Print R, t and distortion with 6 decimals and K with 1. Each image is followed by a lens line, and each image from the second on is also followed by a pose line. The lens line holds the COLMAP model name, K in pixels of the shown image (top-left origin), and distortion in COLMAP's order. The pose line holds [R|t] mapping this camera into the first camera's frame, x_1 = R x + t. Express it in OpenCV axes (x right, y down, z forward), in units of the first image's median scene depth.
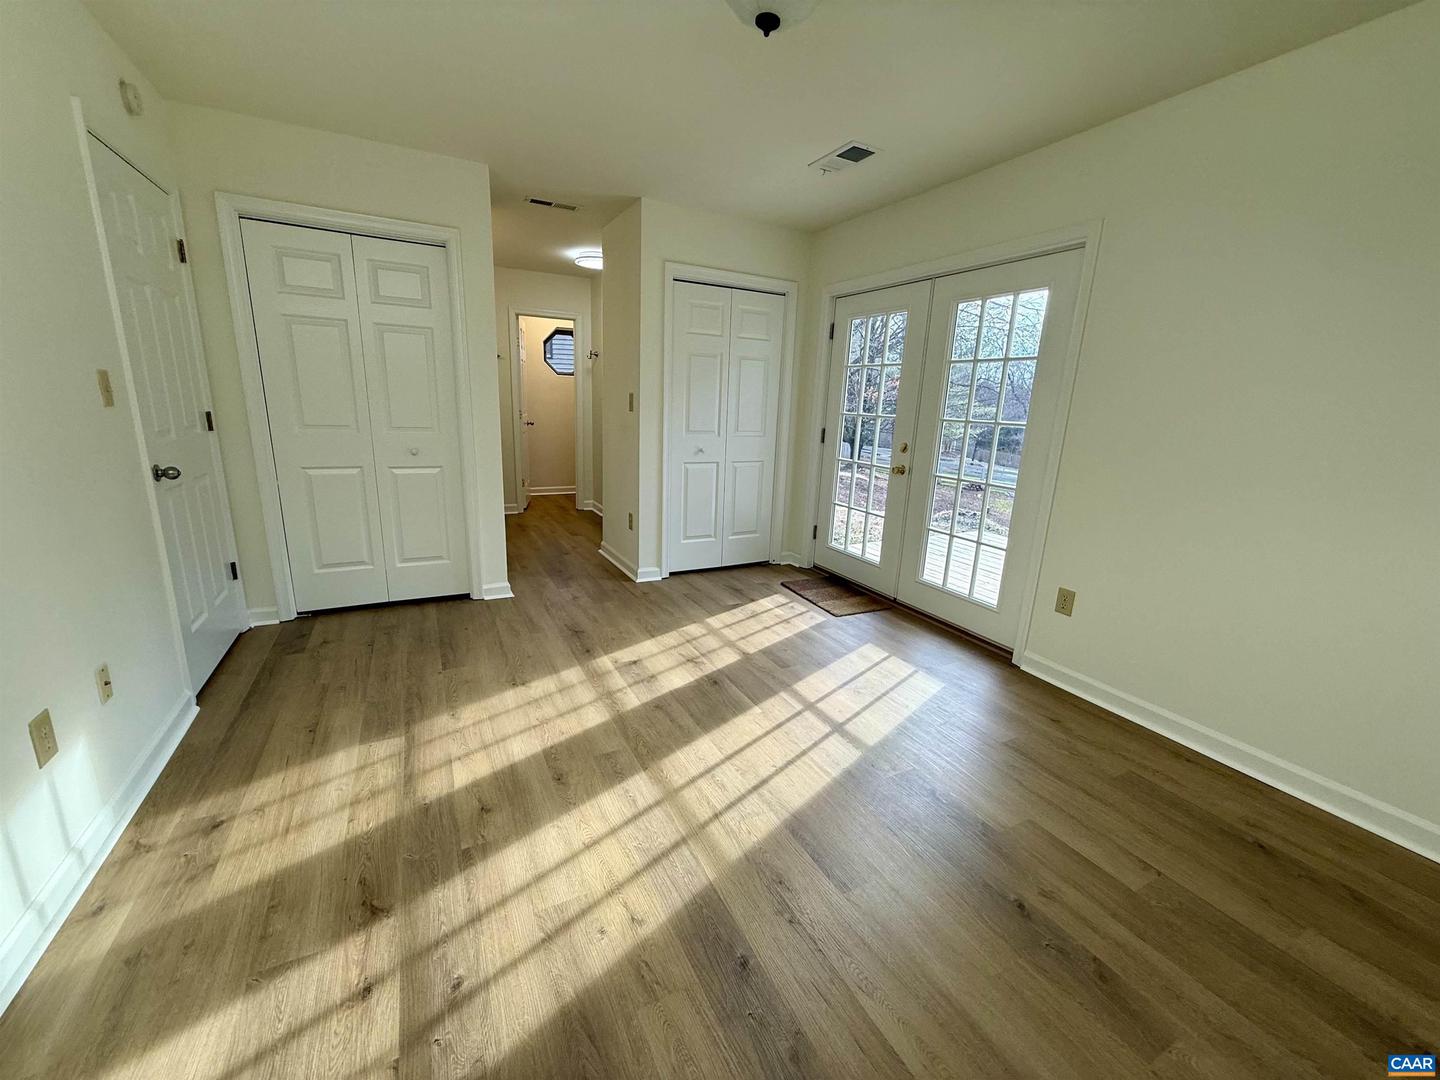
lens RADIAL K [[572.6, 0, 717.6], [0, 572.6, 540.1], [0, 0, 1]] dist [0.001229, 0.000440]
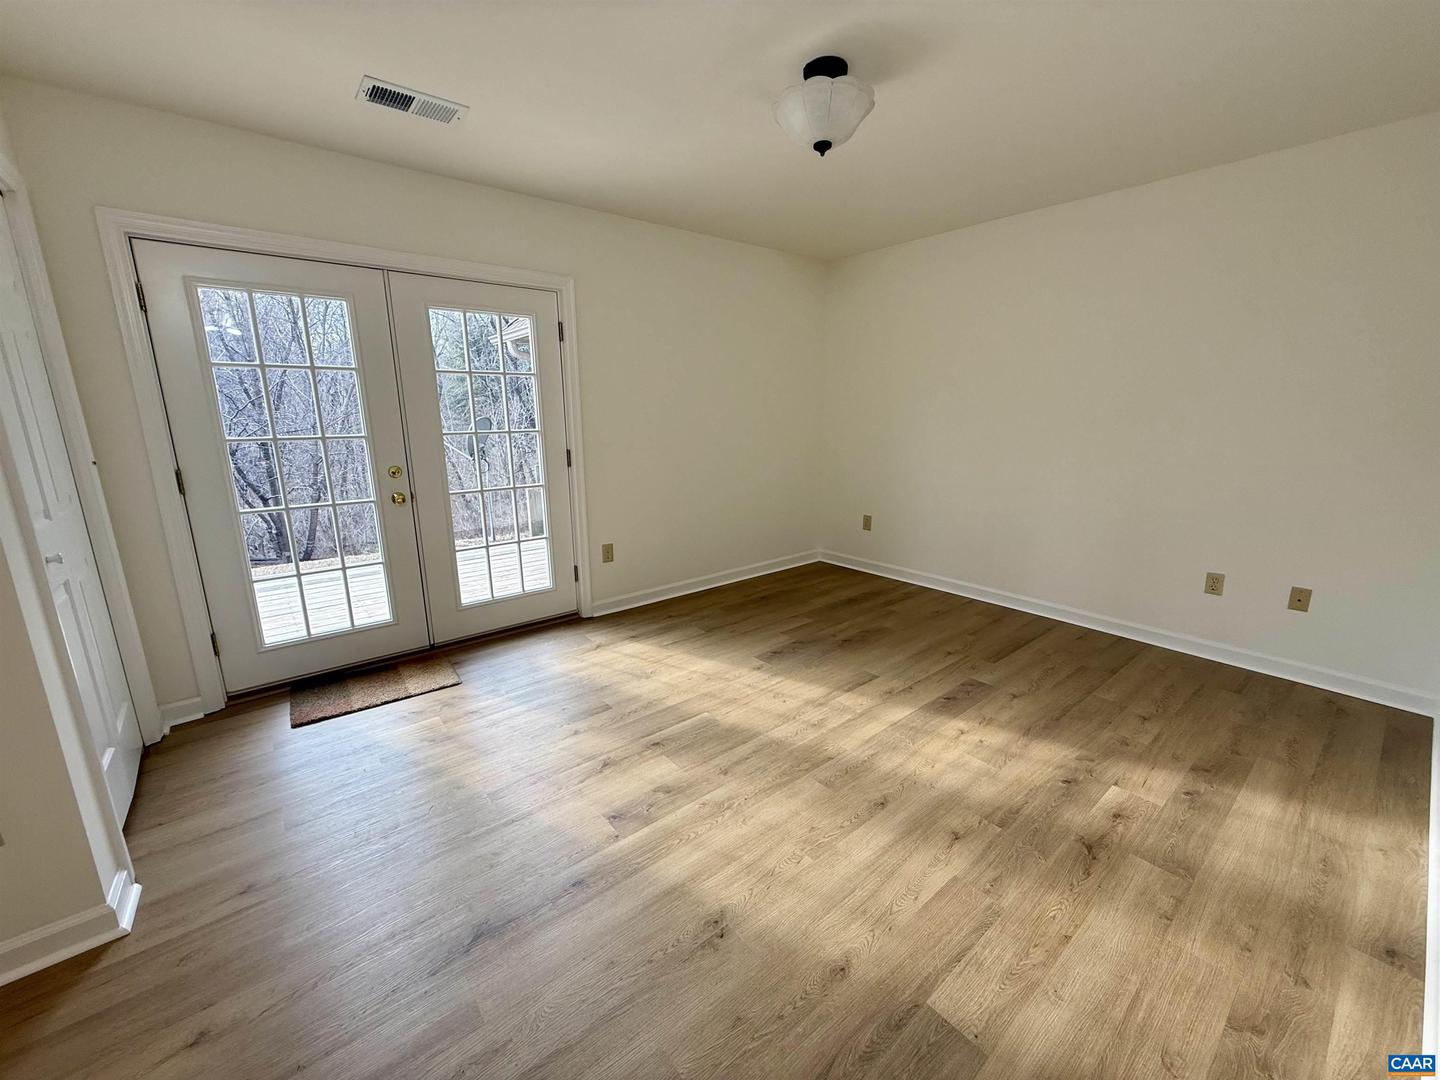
lens RADIAL K [[572.6, 0, 717.6], [0, 572.6, 540.1], [0, 0, 1]] dist [0.001229, 0.000440]
pose [[-0.206759, -0.251623, 0.945482, -0.688488], [0.230221, 0.926717, 0.296974, -0.248865], [-0.950920, 0.279072, -0.133679, 0.835821]]
